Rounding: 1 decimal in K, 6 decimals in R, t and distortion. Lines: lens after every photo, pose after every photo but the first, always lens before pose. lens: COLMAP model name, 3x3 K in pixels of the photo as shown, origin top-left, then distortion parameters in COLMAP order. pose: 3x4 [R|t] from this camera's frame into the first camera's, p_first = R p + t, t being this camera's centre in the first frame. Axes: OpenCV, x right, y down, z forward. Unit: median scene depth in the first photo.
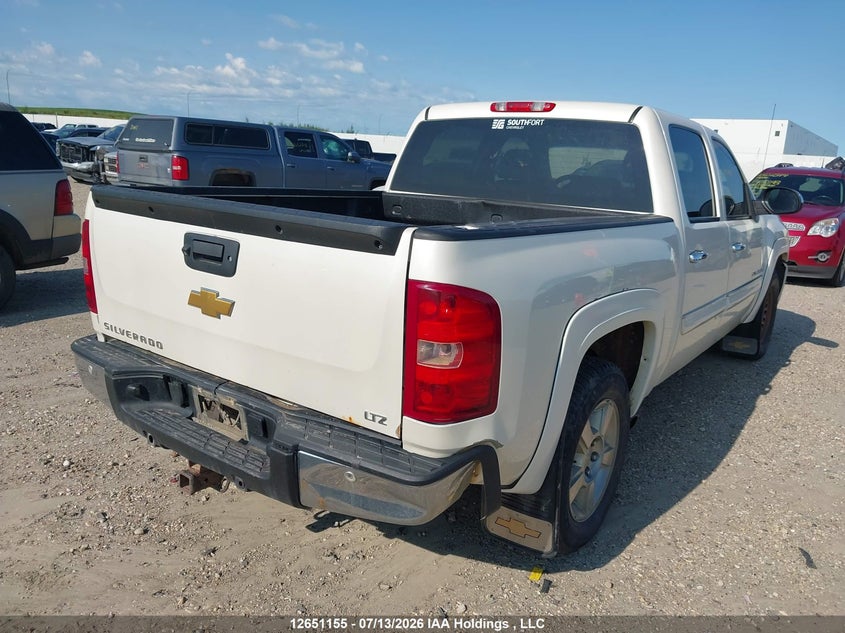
lens RADIAL K [[679.6, 0, 421.9], [0, 679.6, 321.8], [0, 0, 1]] dist [0.012062, -0.029936]
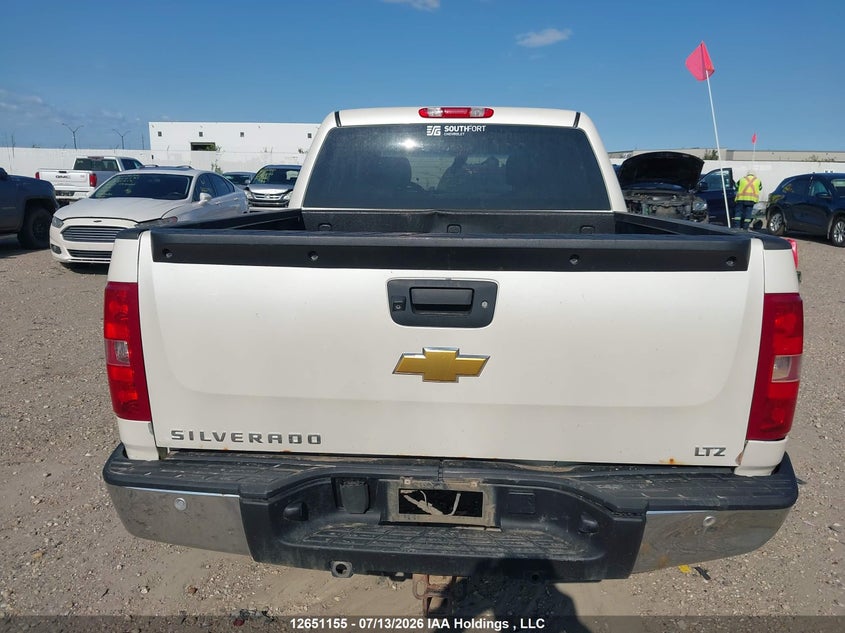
lens RADIAL K [[679.6, 0, 422.9], [0, 679.6, 310.9], [0, 0, 1]] dist [0.012062, -0.029936]
pose [[0.837391, -0.150338, 0.525523, -0.495388], [0.161082, 0.986610, 0.025568, -0.076582], [-0.522330, 0.063242, 0.850395, 0.240739]]
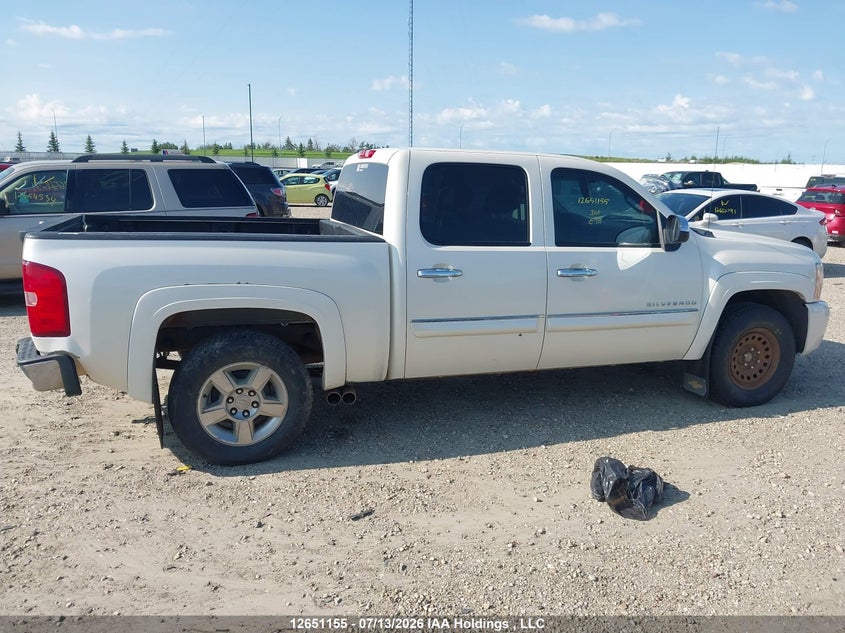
lens RADIAL K [[679.6, 0, 429.2], [0, 679.6, 317.5], [0, 0, 1]] dist [0.012062, -0.029936]
pose [[0.817970, 0.080766, -0.569563, 1.117168], [-0.114656, 0.993119, -0.023833, 0.011481], [0.563719, 0.084799, 0.821602, 0.031956]]
